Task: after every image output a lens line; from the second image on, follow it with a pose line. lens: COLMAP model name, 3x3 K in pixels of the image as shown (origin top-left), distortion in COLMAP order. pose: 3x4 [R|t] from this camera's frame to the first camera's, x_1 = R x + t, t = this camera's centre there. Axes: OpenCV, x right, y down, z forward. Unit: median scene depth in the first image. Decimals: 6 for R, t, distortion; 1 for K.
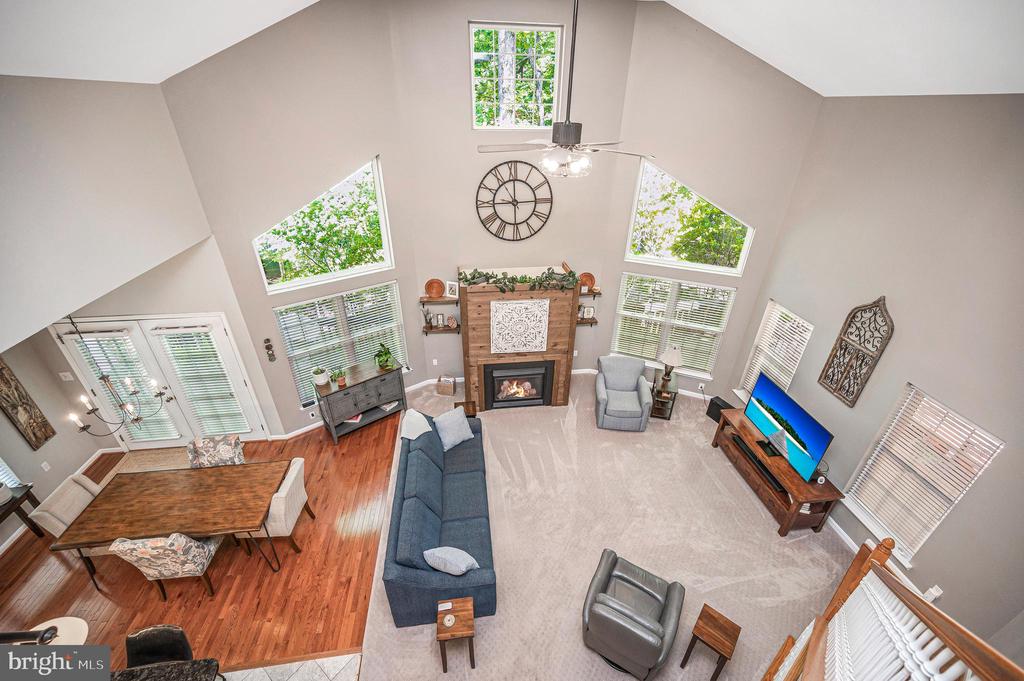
lens RADIAL K [[418.3, 0, 511.3], [0, 418.3, 331.8], [0, 0, 1]] dist [0.003834, -0.001077]
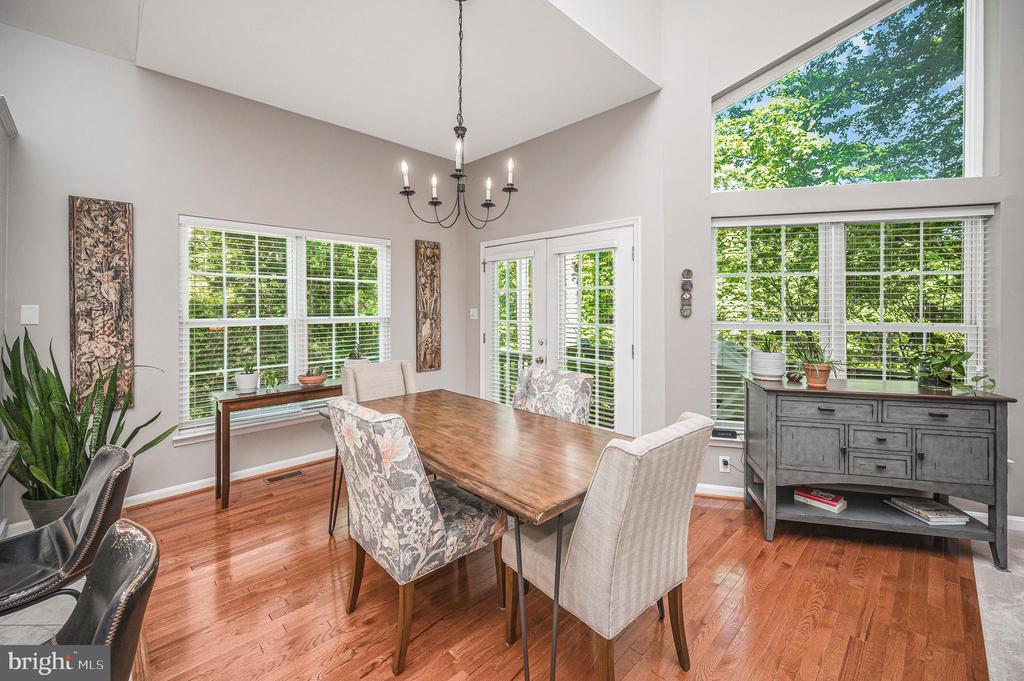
lens RADIAL K [[418.3, 0, 518.3], [0, 418.3, 305.2], [0, 0, 1]] dist [0.003834, -0.001077]
pose [[0.613058, -0.009927, -0.789975, -0.245603], [-0.383539, 0.870445, -0.308583, 0.293573], [0.690693, 0.492166, 0.529826, 0.504059]]
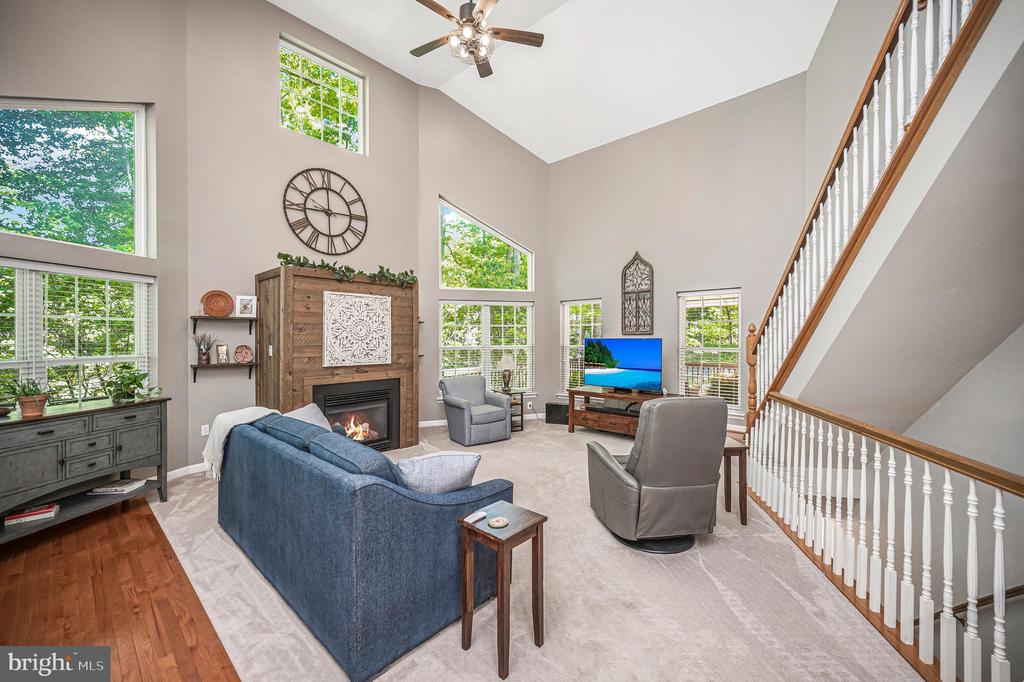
lens RADIAL K [[407.6, 0, 508.8], [0, 407.6, 338.6], [0, 0, 1]] dist [-0.003884, -0.000030]
pose [[0.760161, -0.016384, 0.649529, -0.279161], [0.322682, 0.877203, -0.355517, 0.385808], [-0.563943, 0.479841, 0.672102, 0.305709]]
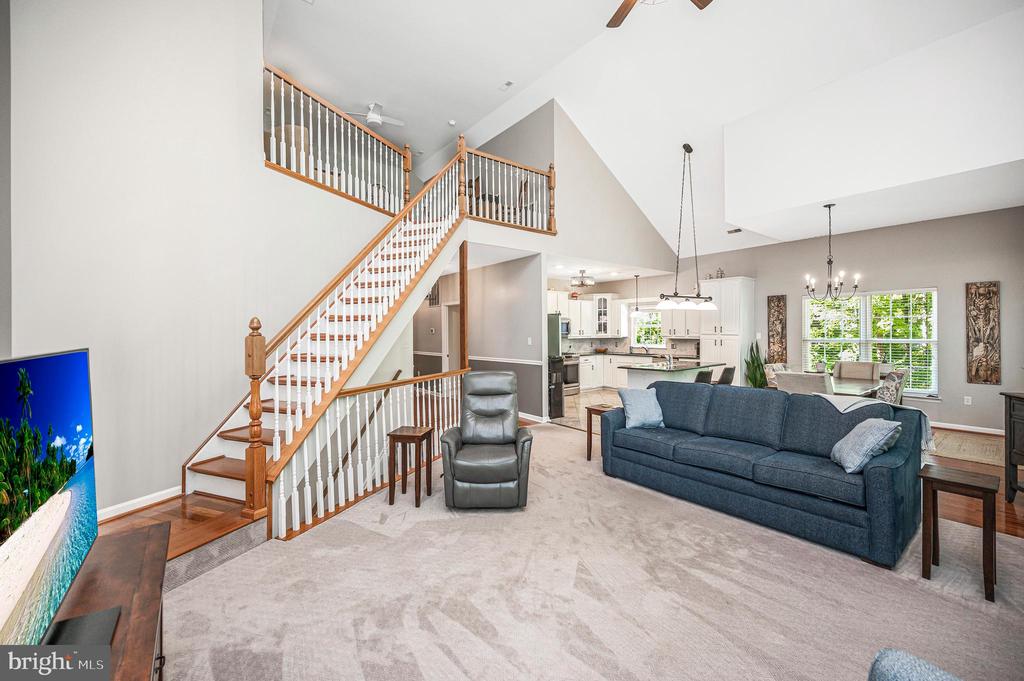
lens RADIAL K [[418.3, 0, 509.4], [0, 418.3, 336.2], [0, 0, 1]] dist [0.003834, -0.001077]
pose [[-0.854078, 0.009110, -0.520064, 0.486023], [-0.250946, 0.868570, 0.427332, -0.009093], [0.455605, 0.495483, -0.739541, 1.015599]]
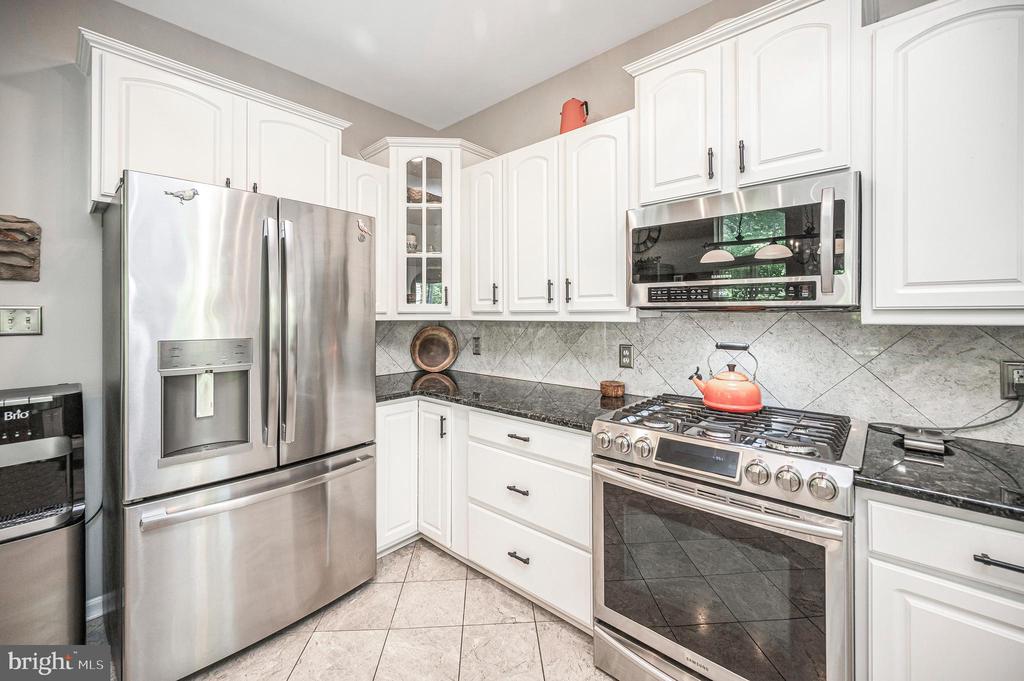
lens RADIAL K [[418.3, 0, 508.0], [0, 418.3, 315.5], [0, 0, 1]] dist [0.003834, -0.001077]
pose [[-0.645569, -0.007444, 0.763666, -0.595268], [0.372527, 0.869849, 0.323397, 0.491361], [-0.666682, 0.493261, -0.558774, 0.167723]]
